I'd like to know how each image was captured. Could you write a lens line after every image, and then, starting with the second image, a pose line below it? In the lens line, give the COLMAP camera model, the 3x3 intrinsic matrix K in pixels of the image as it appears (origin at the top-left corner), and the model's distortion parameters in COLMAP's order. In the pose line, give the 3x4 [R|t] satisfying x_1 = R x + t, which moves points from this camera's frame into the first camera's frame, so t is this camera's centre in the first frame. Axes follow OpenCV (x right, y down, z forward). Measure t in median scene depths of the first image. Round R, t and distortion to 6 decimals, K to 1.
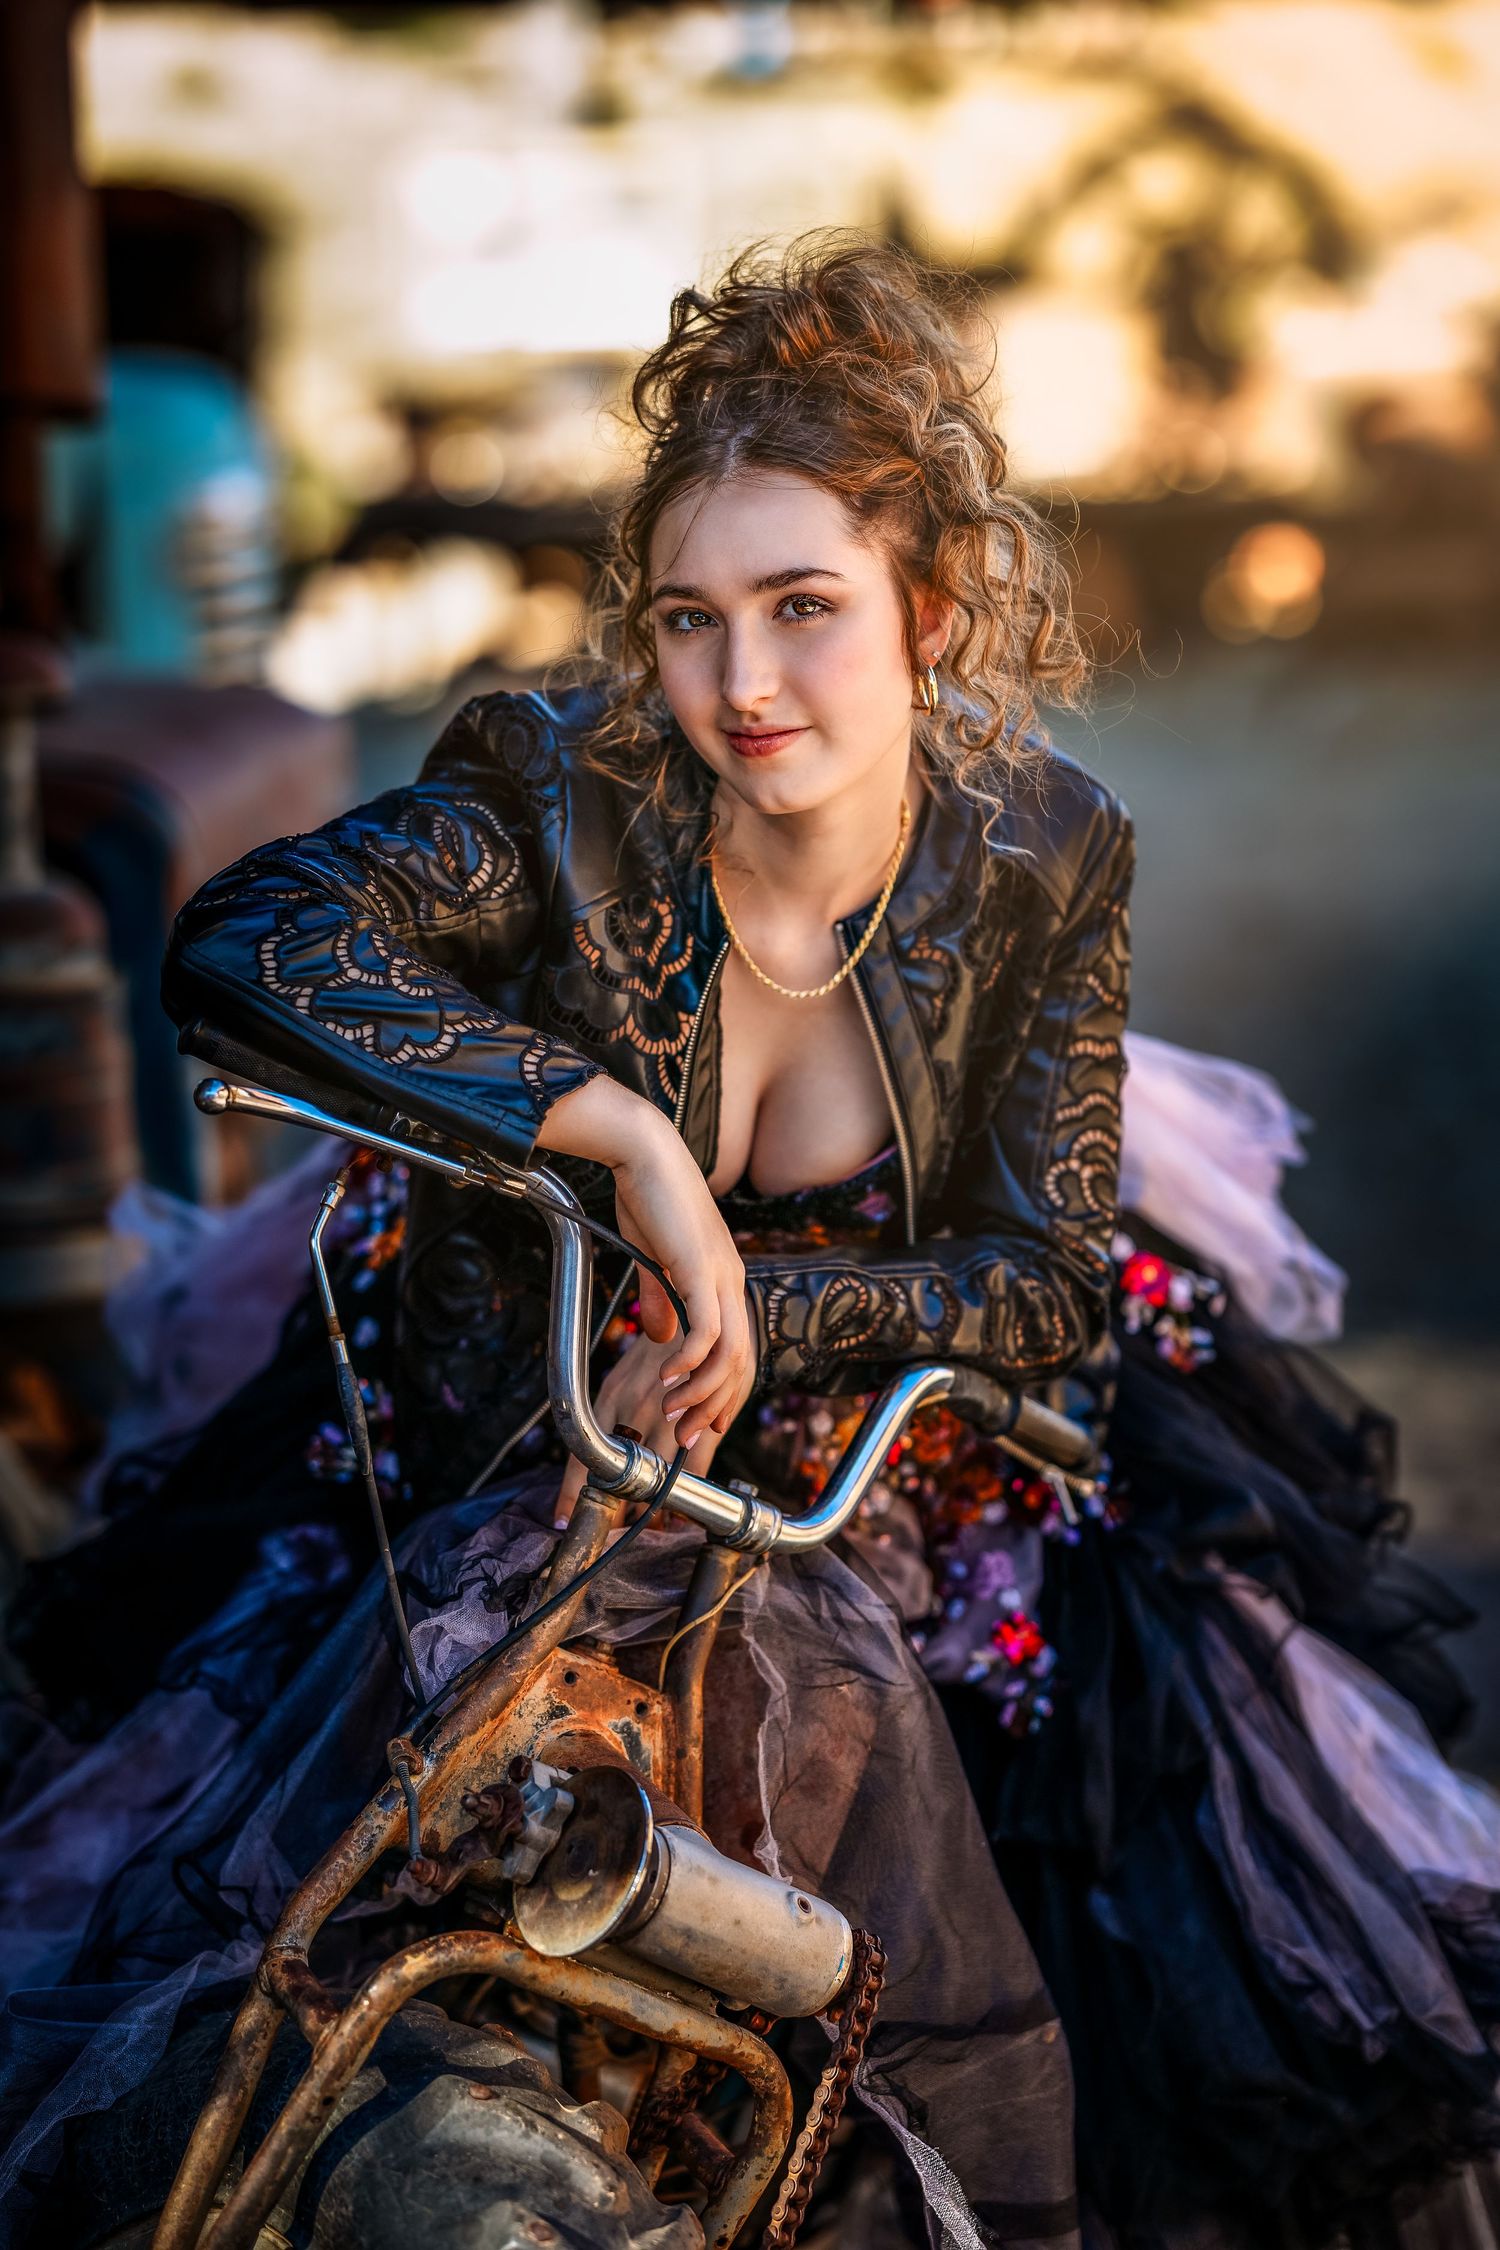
lens RADIAL K [[5598.7, 0, 750.0], [0, 5598.7, 1125.0], [0, 0, 1]] dist [-0.025500, 0.330005]
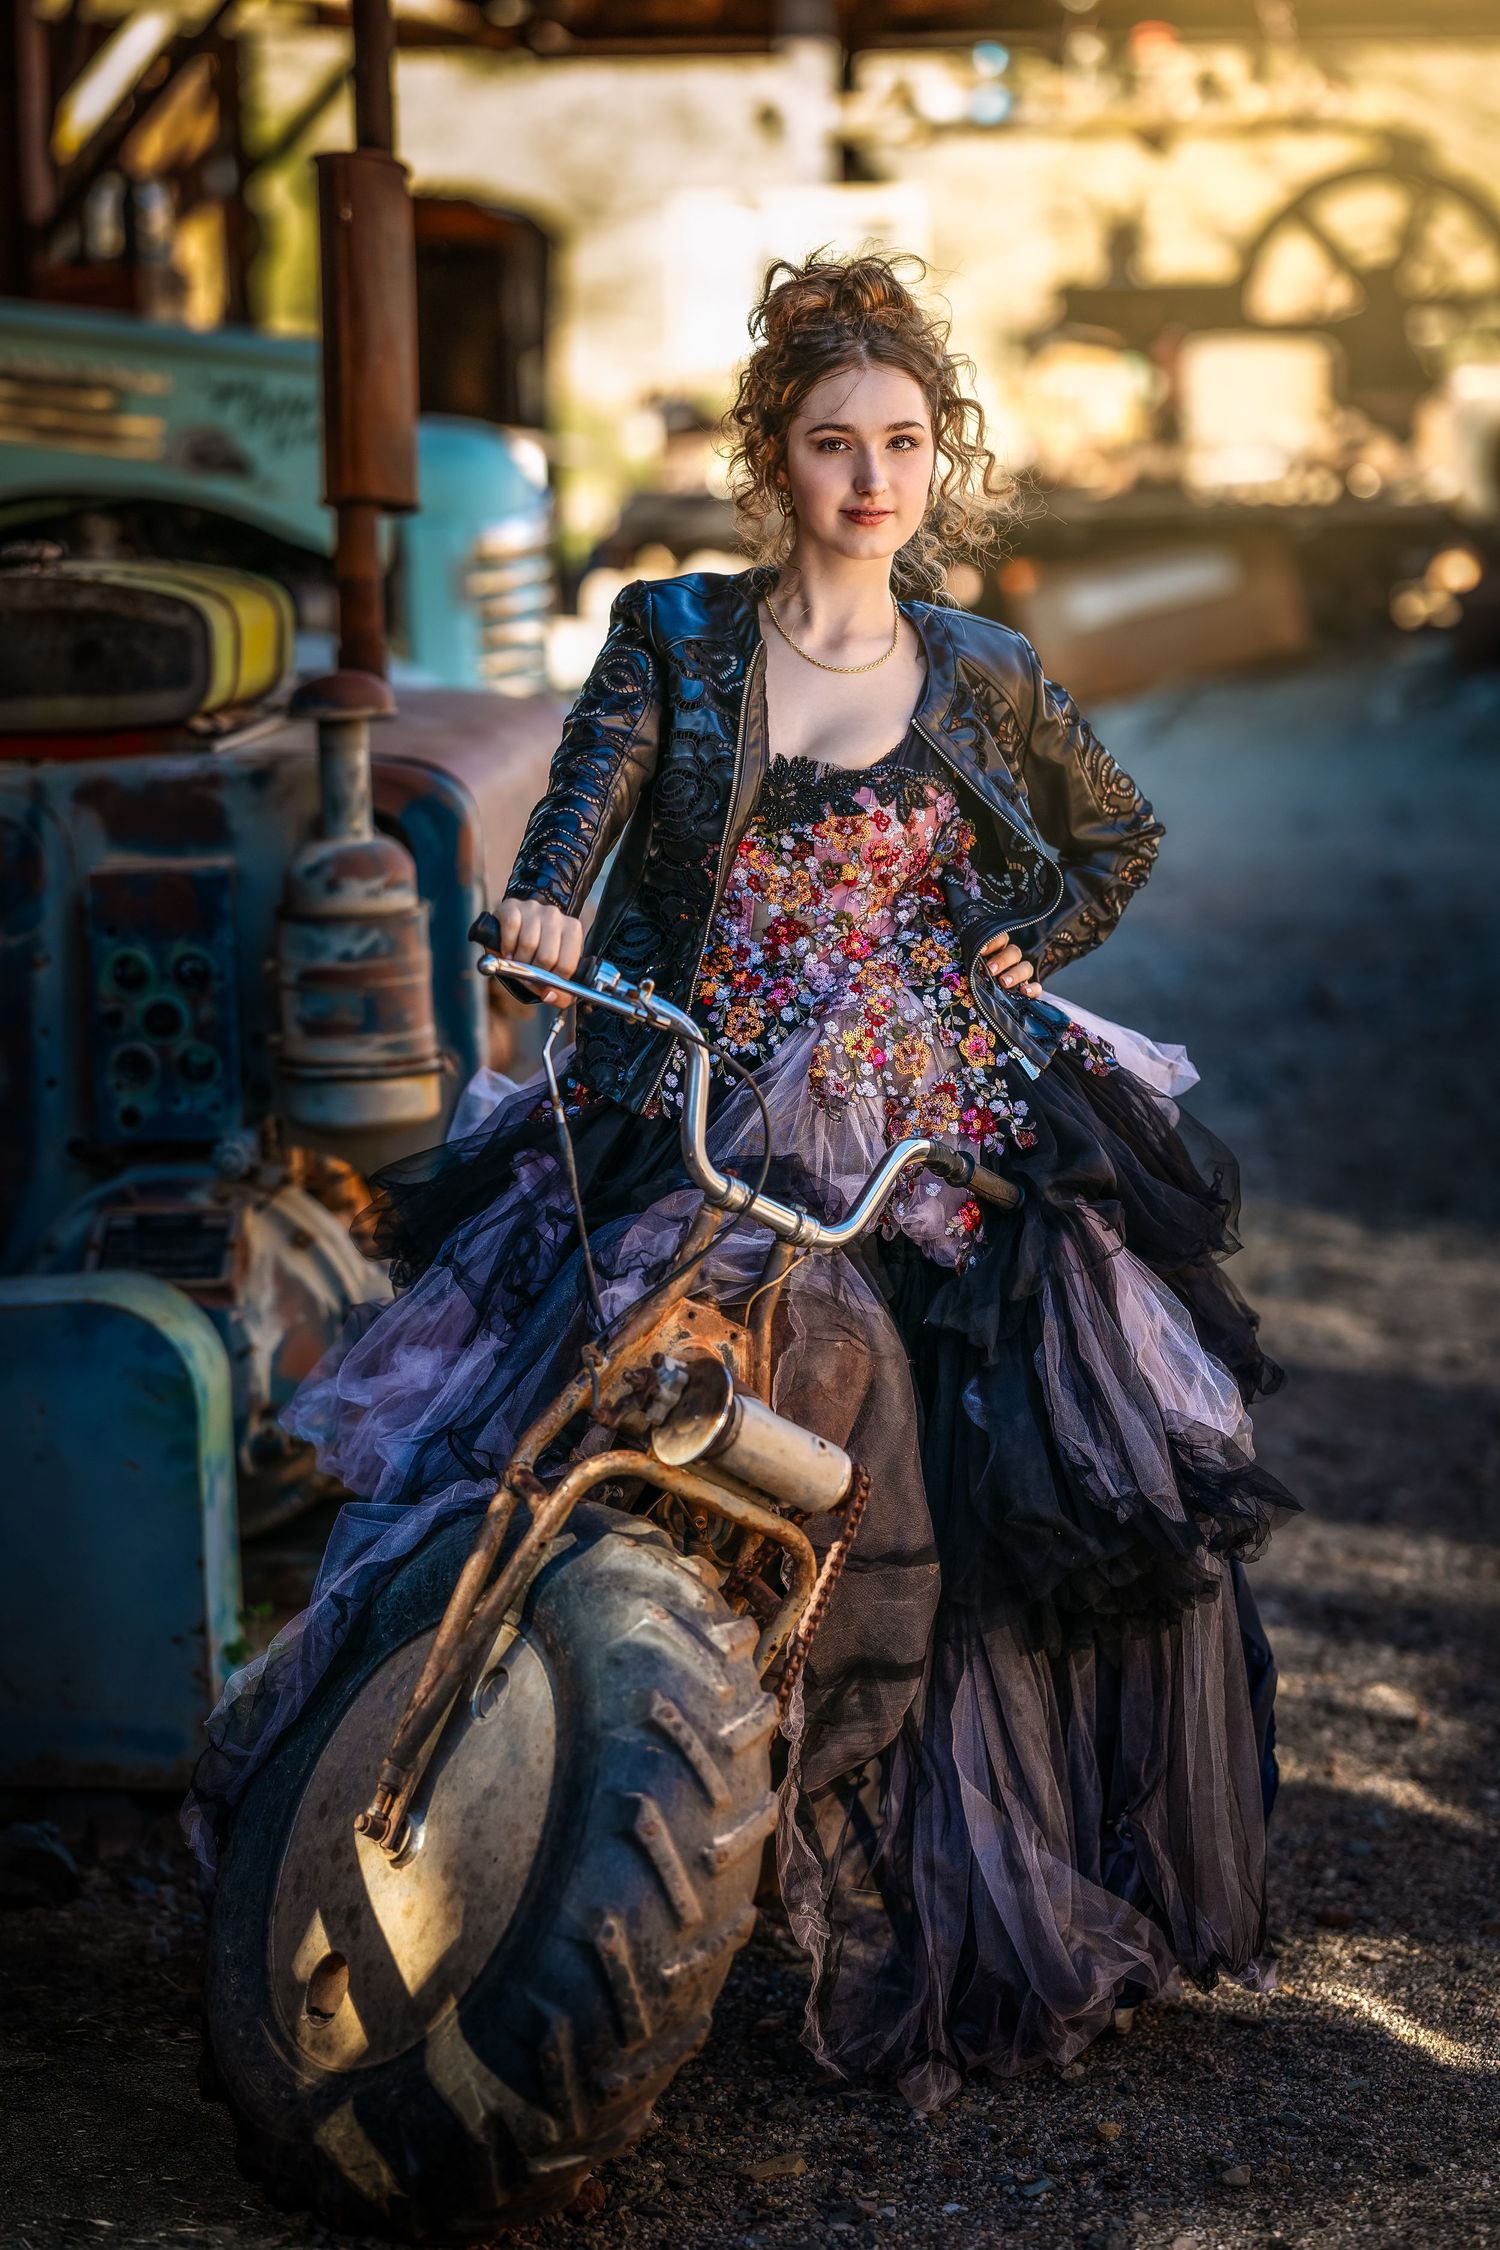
lens RADIAL K [[5598.7, 0, 750.0], [0, 5598.7, 1125.0], [0, 0, 1]] dist [-0.025500, 0.330005]
pose [[0.998647, 0.020966, -0.047594, 0.066741], [-0.020702, 0.999768, 0.006026, 0.031548], [0.047709, -0.005032, 0.998849, -0.708445]]
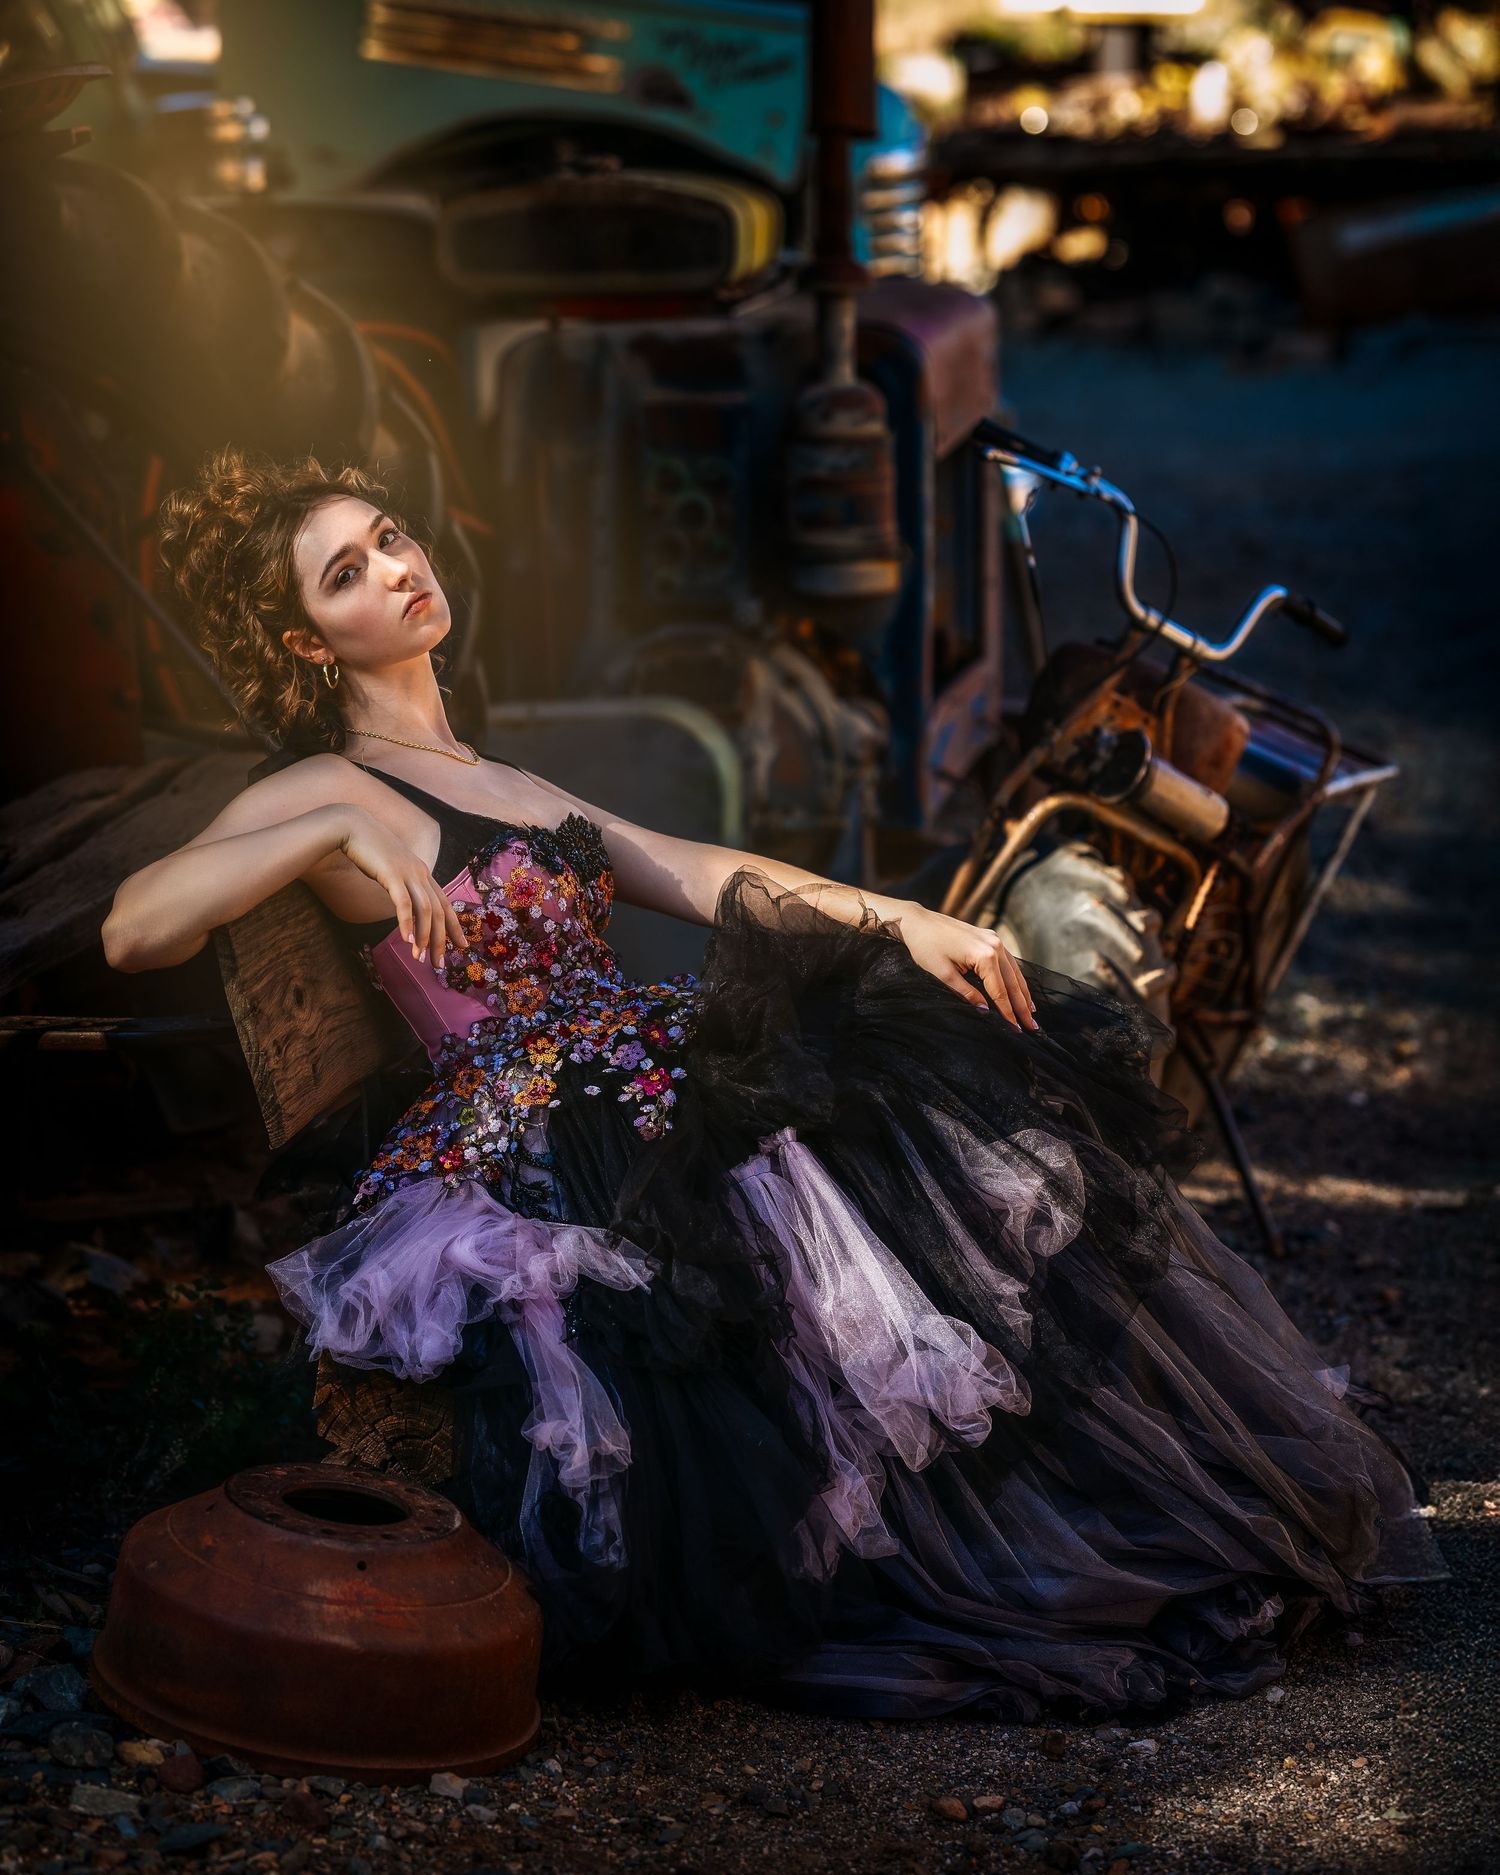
lens RADIAL K [[5483.6, 0, 750.0], [0, 5483.6, 937.5], [0, 0, 1]] dist [-0.030742, 0.994367]
pose [[0.995130, 0.049118, -0.085463, 0.017918], [-0.045704, 0.998095, 0.041455, 0.111274], [0.087337, -0.037347, 0.995479, -1.420818]]
